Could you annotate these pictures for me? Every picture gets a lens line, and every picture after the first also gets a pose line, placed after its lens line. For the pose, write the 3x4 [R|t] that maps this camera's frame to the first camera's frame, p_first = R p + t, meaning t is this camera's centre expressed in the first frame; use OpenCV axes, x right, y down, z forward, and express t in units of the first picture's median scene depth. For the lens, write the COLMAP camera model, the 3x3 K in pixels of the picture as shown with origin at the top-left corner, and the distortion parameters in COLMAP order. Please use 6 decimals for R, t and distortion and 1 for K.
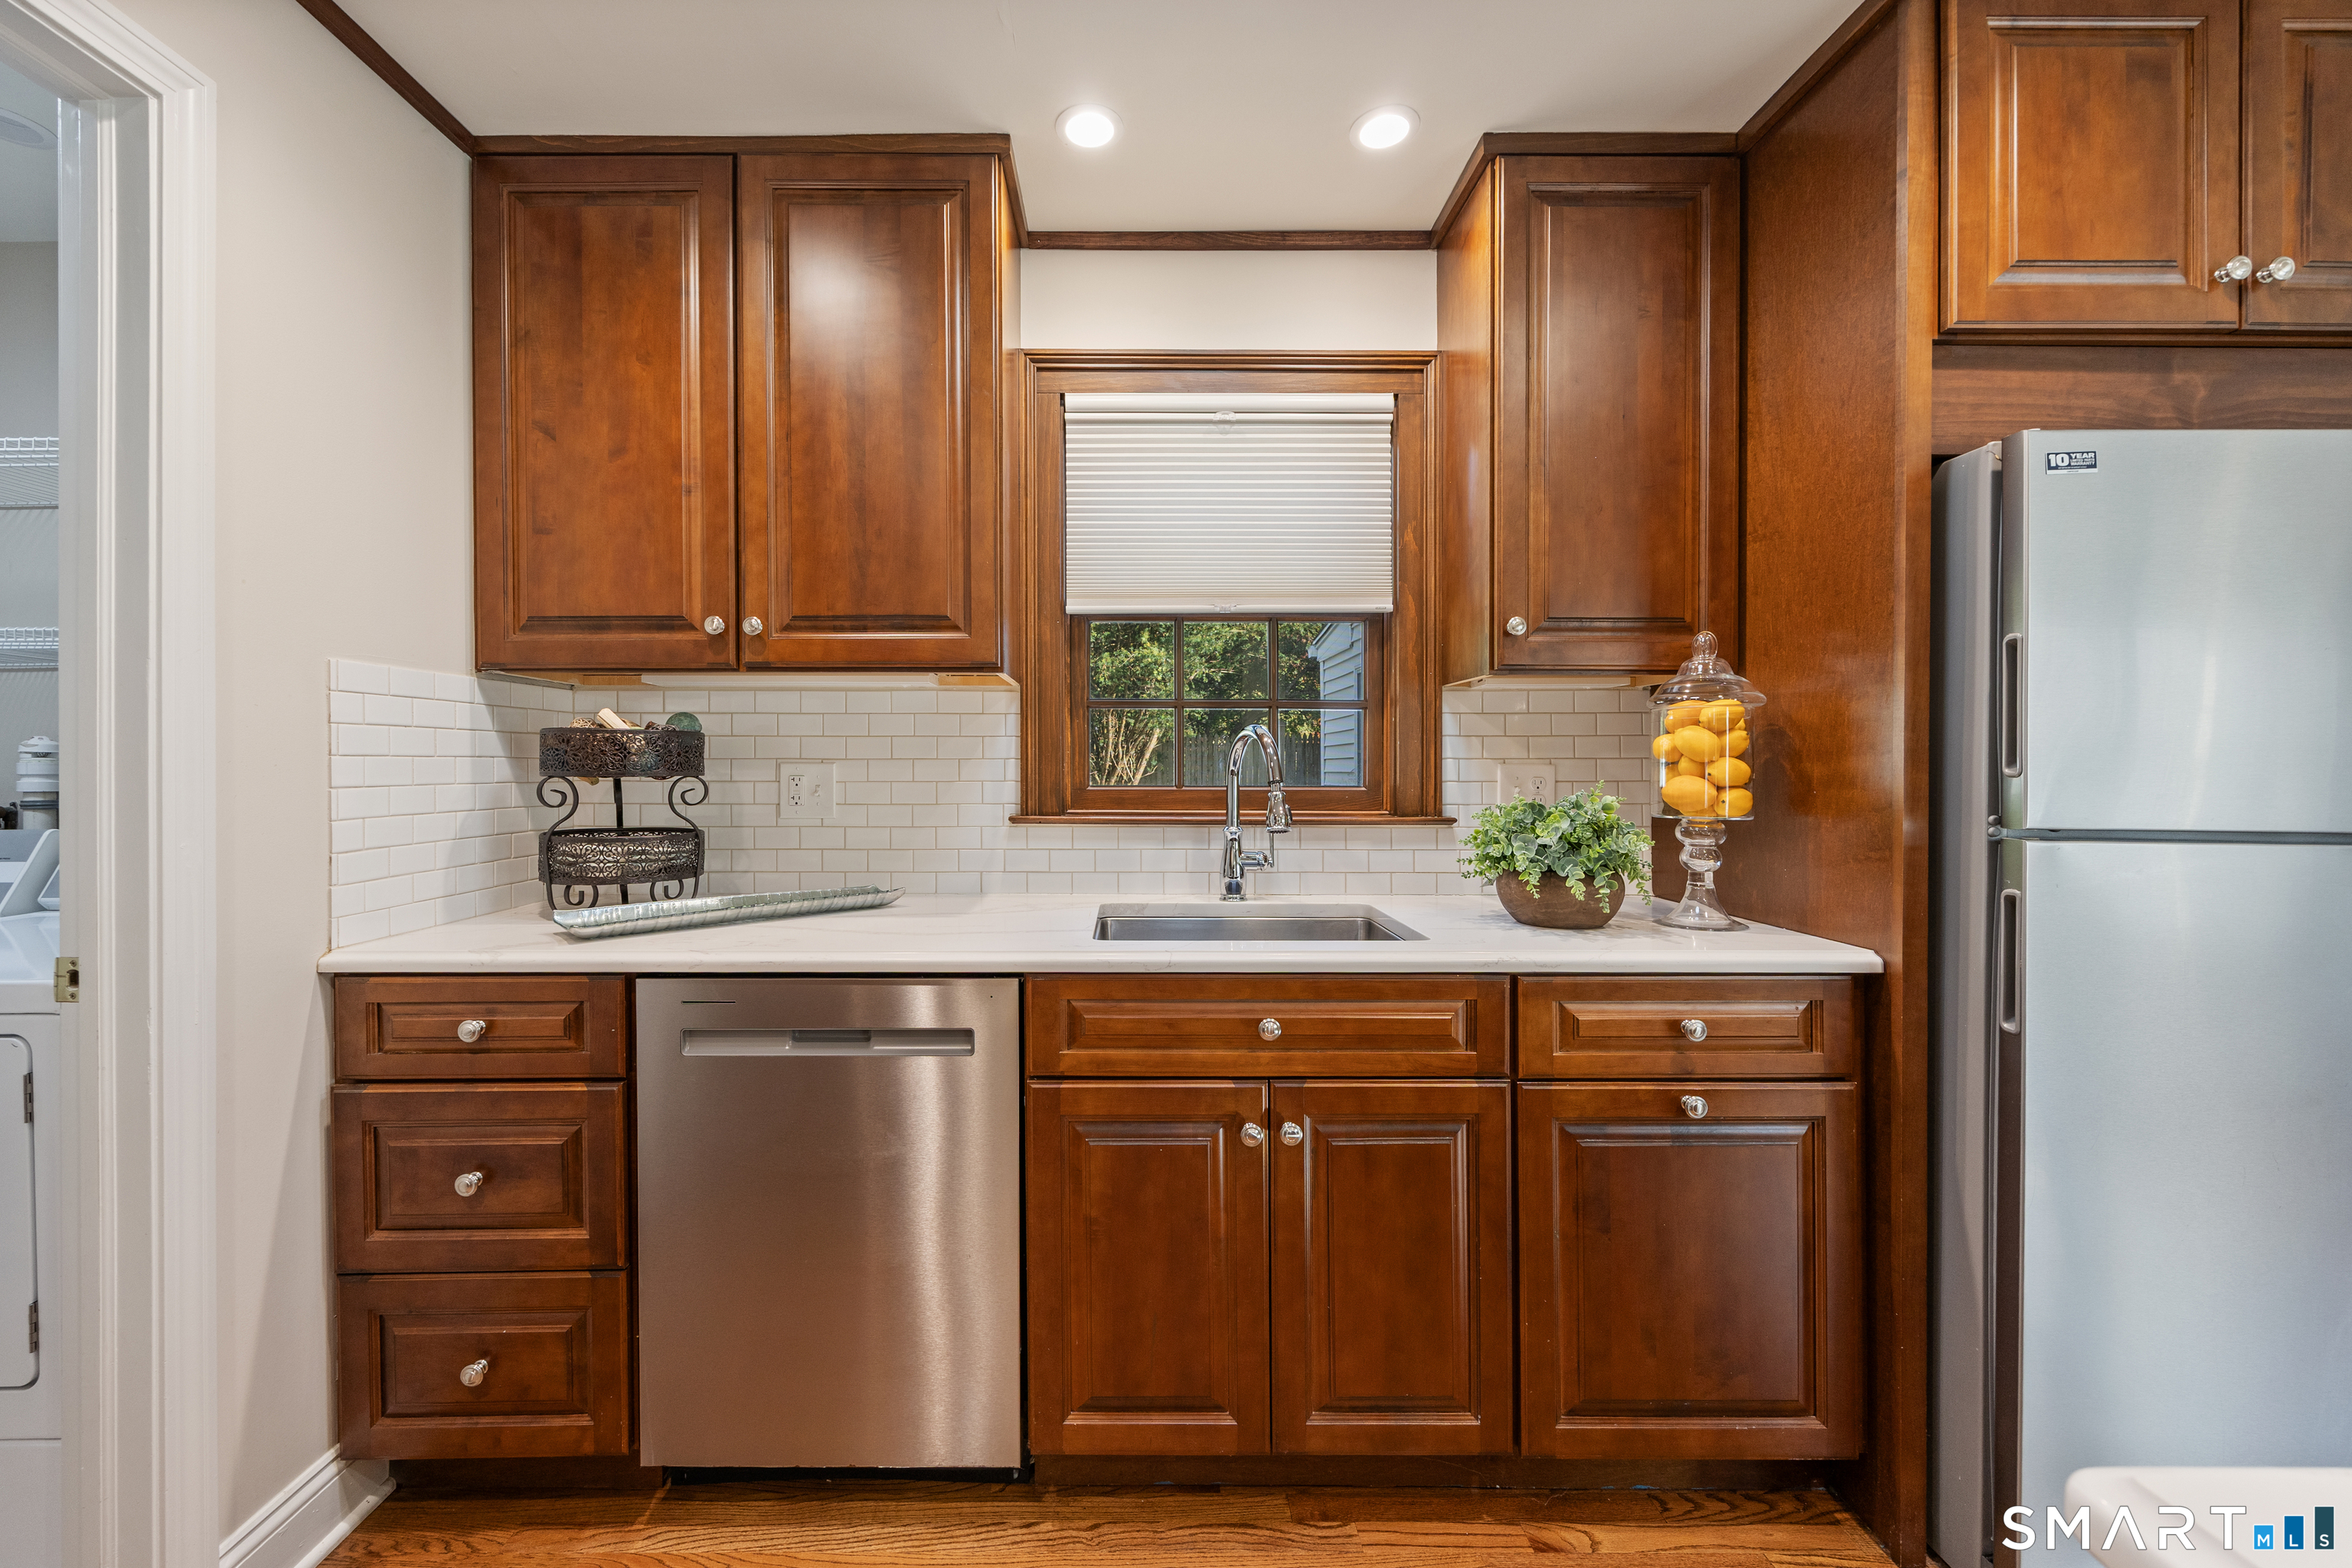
lens RADIAL K [[931.7, 0, 1131.4], [0, 931.7, 765.3], [0, 0, 1]] dist [-0.002462, 0.001155]
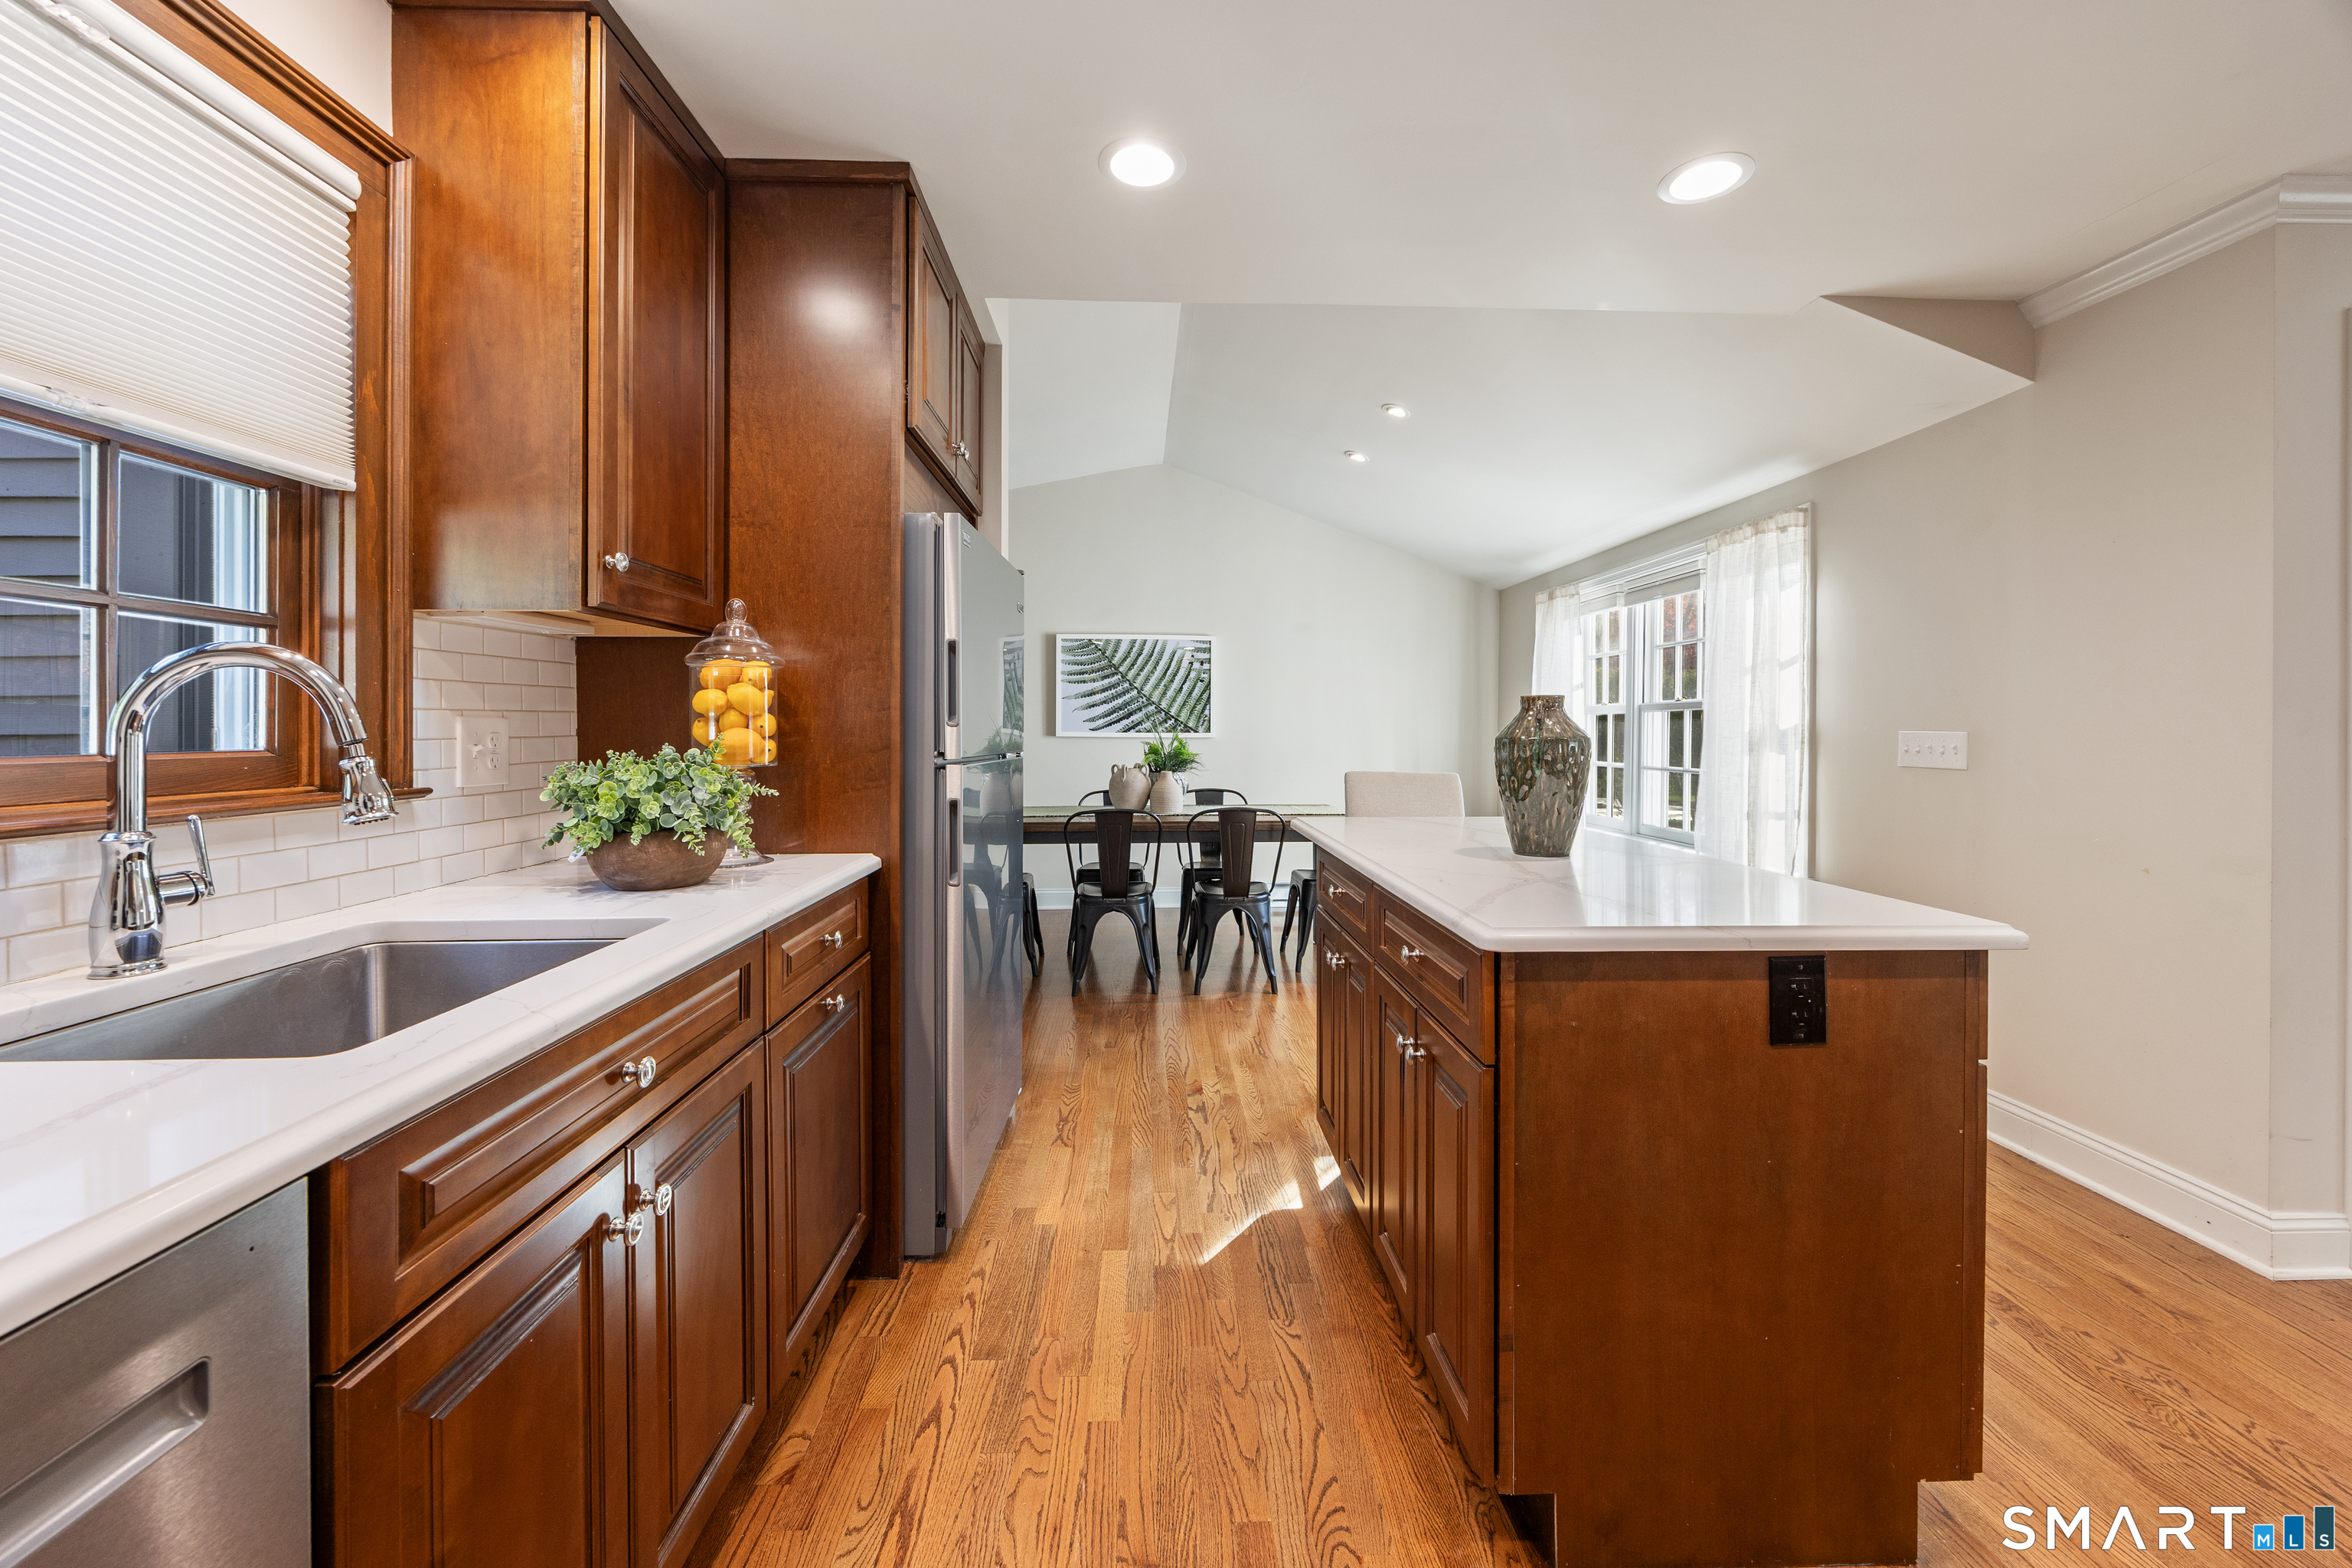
lens RADIAL K [[931.7, 0, 1157.9], [0, 931.7, 733.0], [0, 0, 1]] dist [-0.002462, 0.001155]
pose [[-0.024127, -0.004669, 0.999698, -0.491534], [0.004847, 0.999977, 0.004788, 0.013084], [-0.999697, 0.004961, -0.024104, 0.508160]]
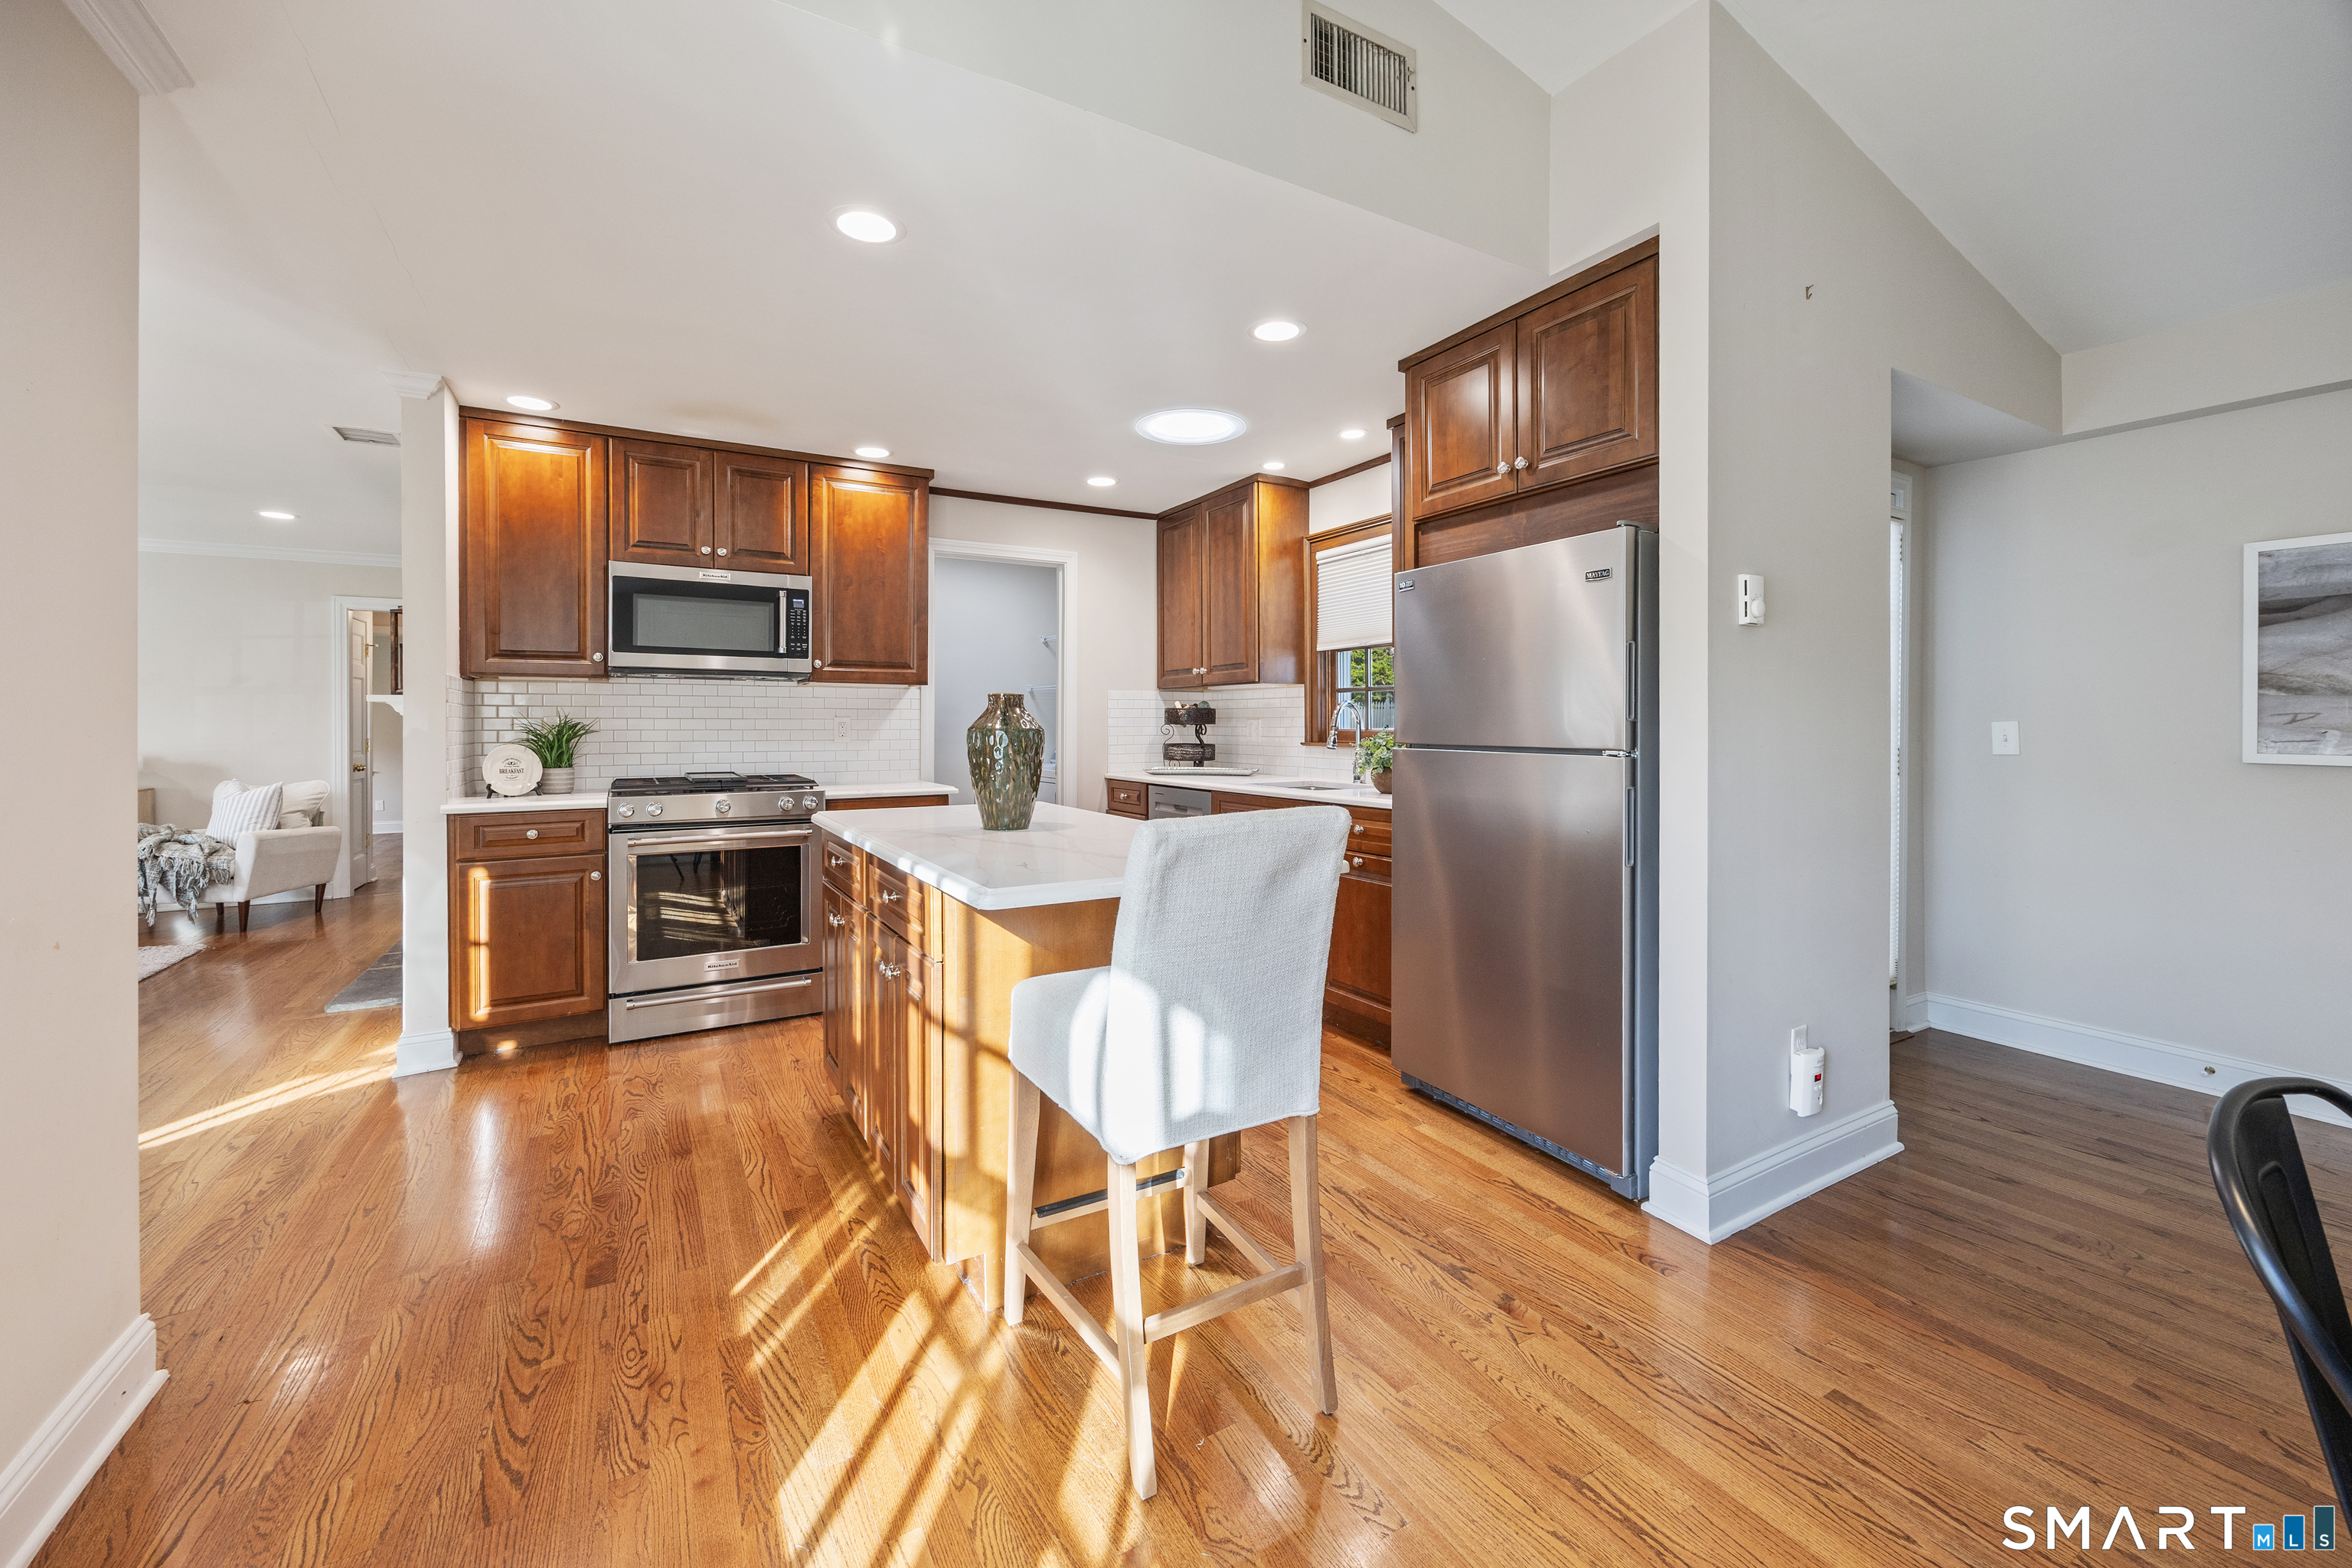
lens RADIAL K [[931.7, 0, 1172.3], [0, 931.7, 715.1], [0, 0, 1]] dist [-0.002462, 0.001155]
pose [[0.499430, -0.010337, -0.866293, 1.976129], [-0.000710, 0.999924, -0.012341, 0.019591], [0.866354, 0.006778, 0.499384, -0.479162]]
